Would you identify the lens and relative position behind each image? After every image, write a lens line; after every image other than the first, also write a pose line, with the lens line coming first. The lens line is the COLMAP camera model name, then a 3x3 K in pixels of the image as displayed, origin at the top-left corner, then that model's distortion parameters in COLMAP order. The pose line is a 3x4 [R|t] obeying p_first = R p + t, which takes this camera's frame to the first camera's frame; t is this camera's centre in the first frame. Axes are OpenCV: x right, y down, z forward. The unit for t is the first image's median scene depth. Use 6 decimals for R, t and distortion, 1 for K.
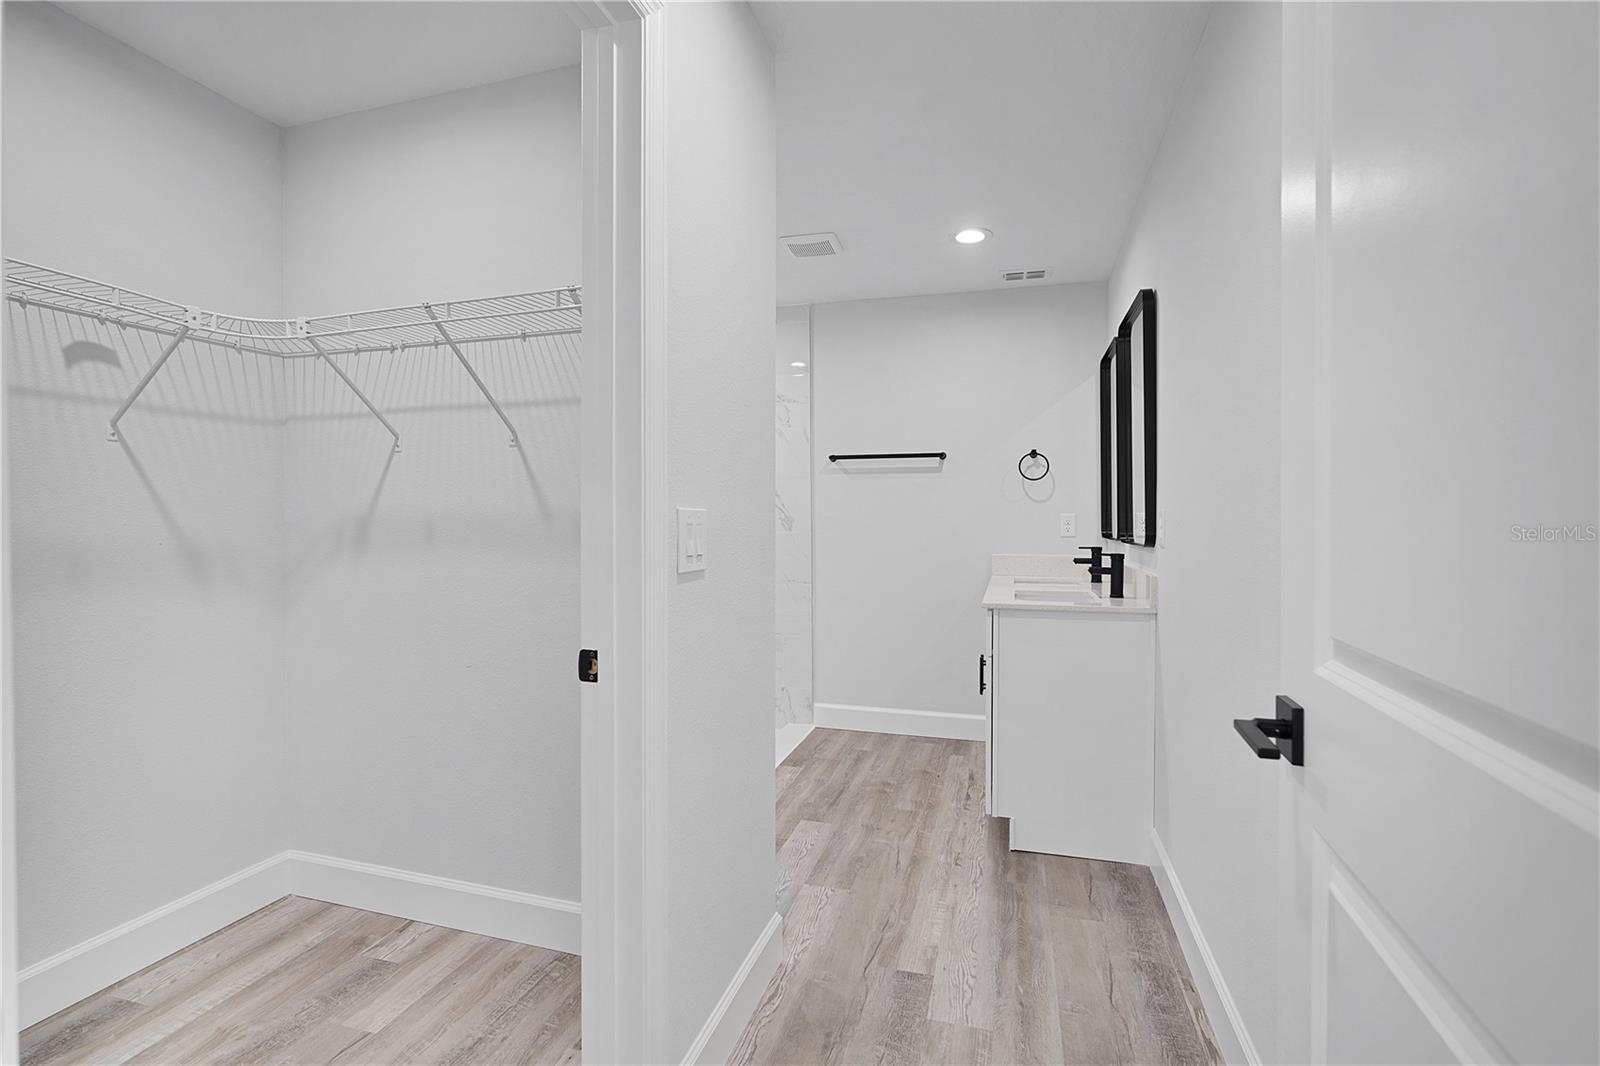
lens RADIAL K [[710.3, 0, 805.4], [0, 710.3, 528.5], [0, 0, 1]] dist [-0.000900, 0.000047]
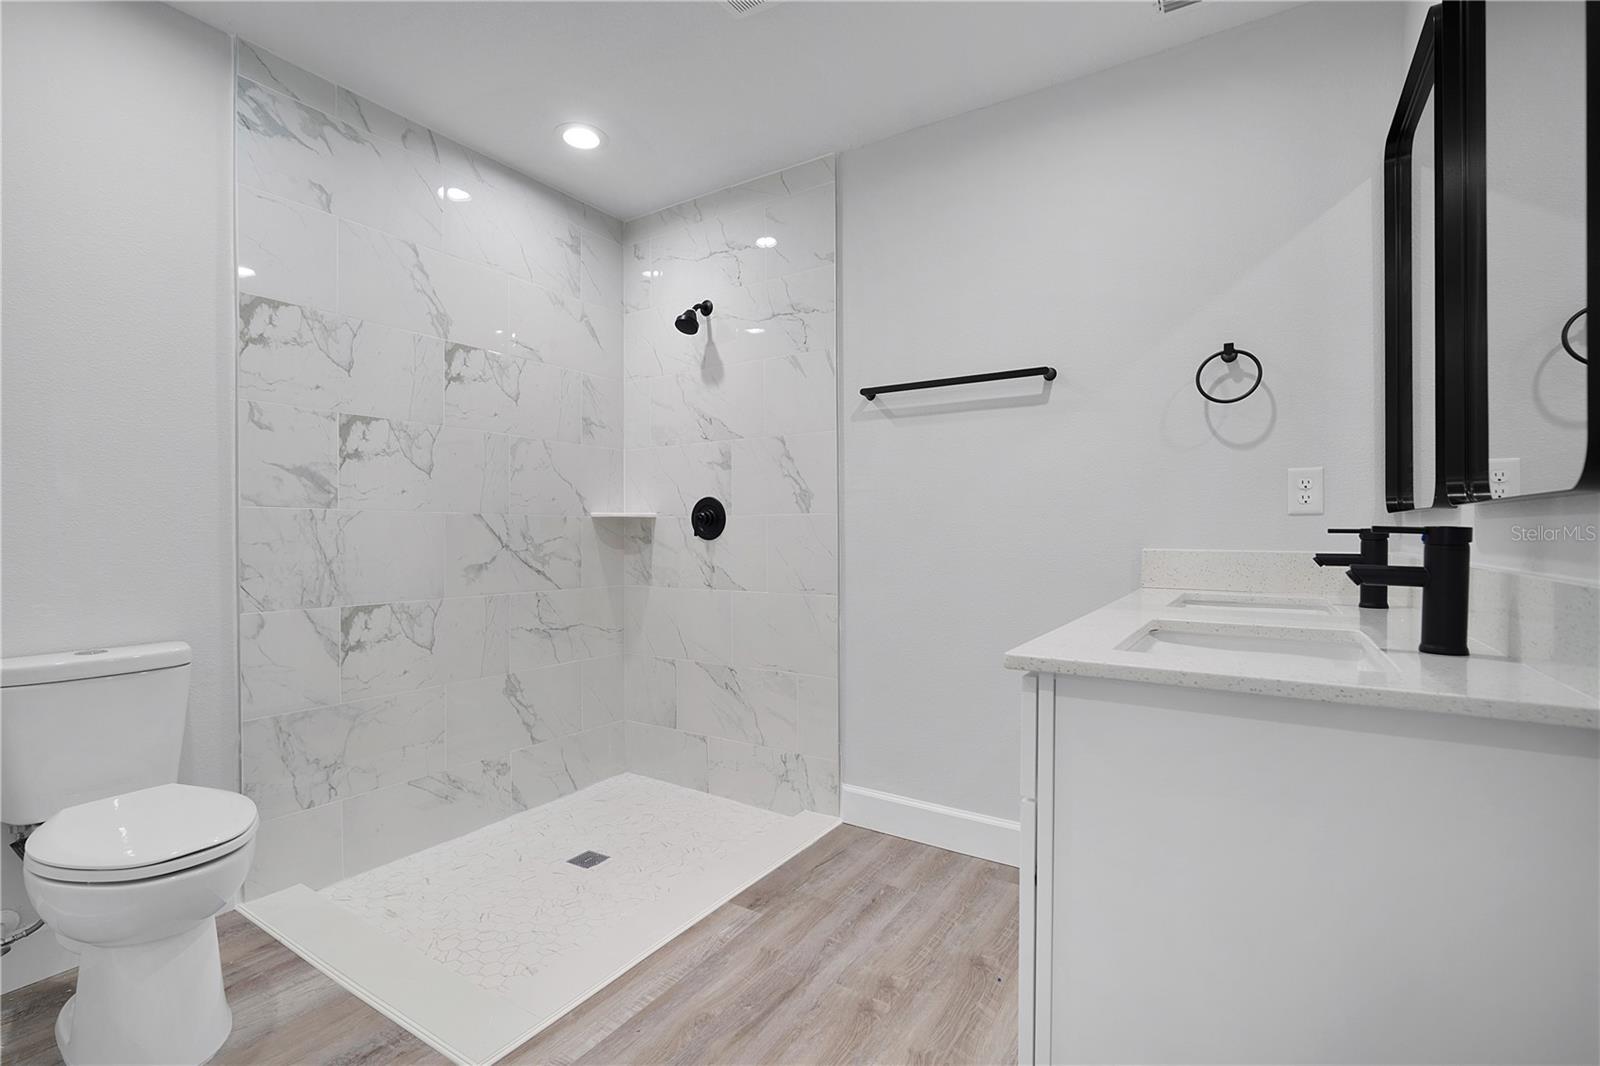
lens RADIAL K [[716.2, 0, 791.8], [0, 716.2, 539.6], [0, 0, 1]] dist [-0.006124, 0.000201]
pose [[0.956711, 0.004830, -0.290999, 0.184216], [-0.004802, 0.999988, 0.000810, 0.033216], [0.290999, 0.000623, 0.956723, 0.449334]]
